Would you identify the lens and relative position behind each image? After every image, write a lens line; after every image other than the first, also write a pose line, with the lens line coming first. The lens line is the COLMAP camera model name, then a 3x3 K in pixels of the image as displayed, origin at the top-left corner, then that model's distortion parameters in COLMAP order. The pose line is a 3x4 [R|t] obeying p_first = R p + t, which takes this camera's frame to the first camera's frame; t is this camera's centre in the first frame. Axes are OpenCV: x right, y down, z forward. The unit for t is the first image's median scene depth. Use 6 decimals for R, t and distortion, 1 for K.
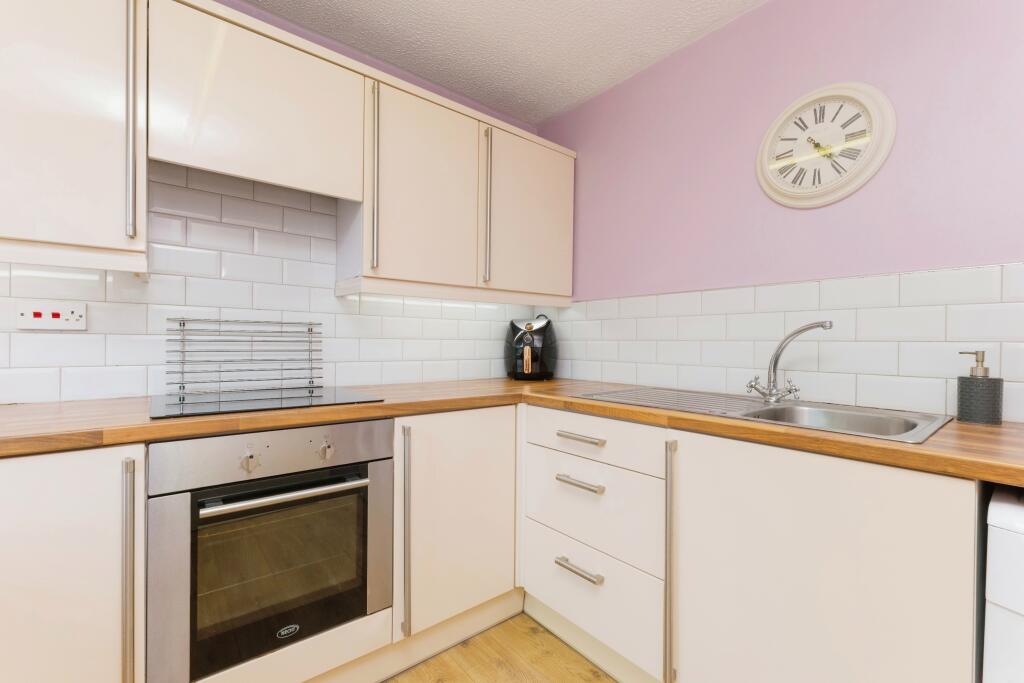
lens RADIAL K [[432.3, 0, 512.0], [0, 432.3, 341.5], [0, 0, 1]] dist [0.009893, -0.000094]
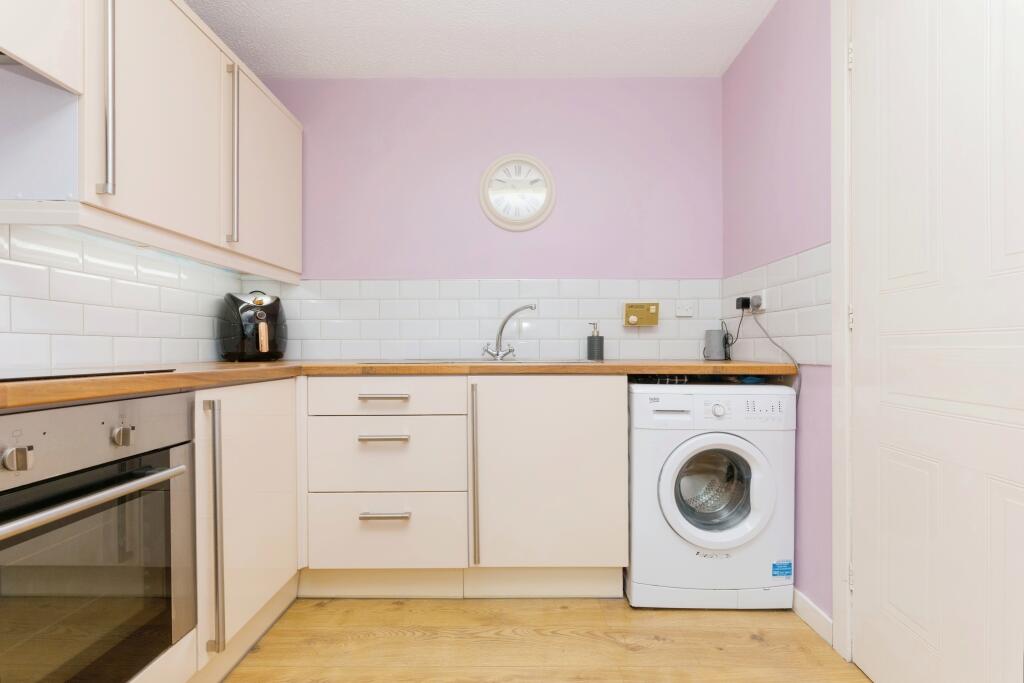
lens RADIAL K [[432.3, 0, 512.0], [0, 432.3, 341.5], [0, 0, 1]] dist [0.009893, -0.000094]
pose [[0.646546, 0.002178, 0.762872, -0.470434], [0.003810, 0.999974, -0.006084, 0.086691], [-0.762865, 0.006840, 0.646521, 0.034183]]
